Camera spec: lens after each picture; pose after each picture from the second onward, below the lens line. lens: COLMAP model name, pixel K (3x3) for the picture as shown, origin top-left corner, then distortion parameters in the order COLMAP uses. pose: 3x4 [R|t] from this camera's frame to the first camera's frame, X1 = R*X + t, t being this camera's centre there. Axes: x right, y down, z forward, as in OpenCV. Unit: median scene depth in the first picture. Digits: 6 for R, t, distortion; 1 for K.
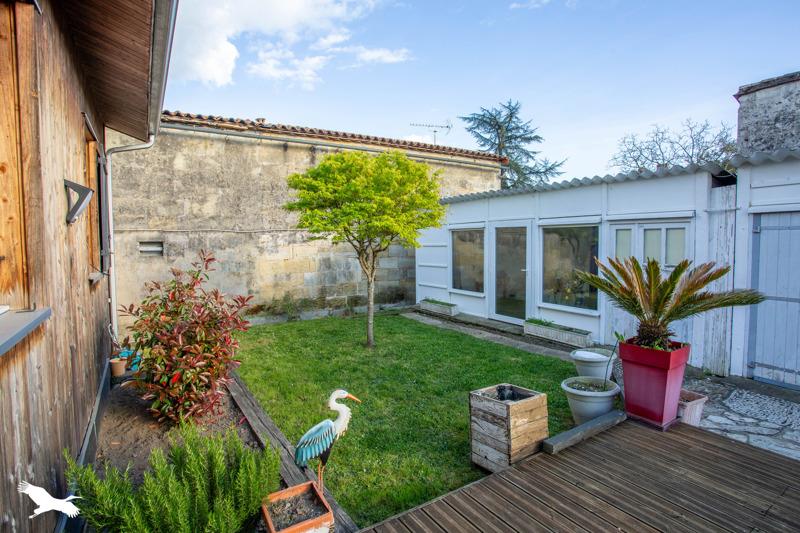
lens RADIAL K [[417.0, 0, 400.0], [0, 417.0, 266.5], [0, 0, 1]] dist [0.000785, 0.000148]
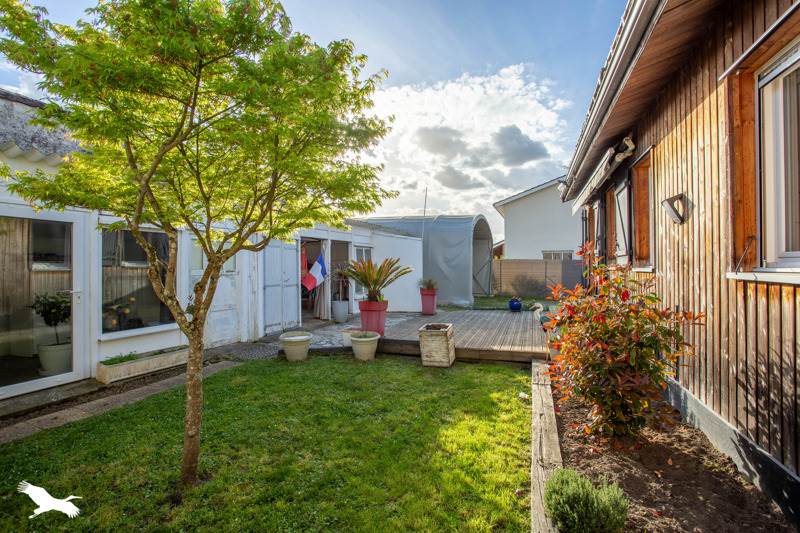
lens RADIAL K [[417.0, 0, 400.0], [0, 417.0, 266.5], [0, 0, 1]] dist [0.000785, 0.000148]
pose [[-0.653617, 0.006201, 0.756800, -0.544985], [0.043484, 0.998622, 0.029373, -0.027633], [-0.755575, 0.052107, -0.652987, 1.132175]]
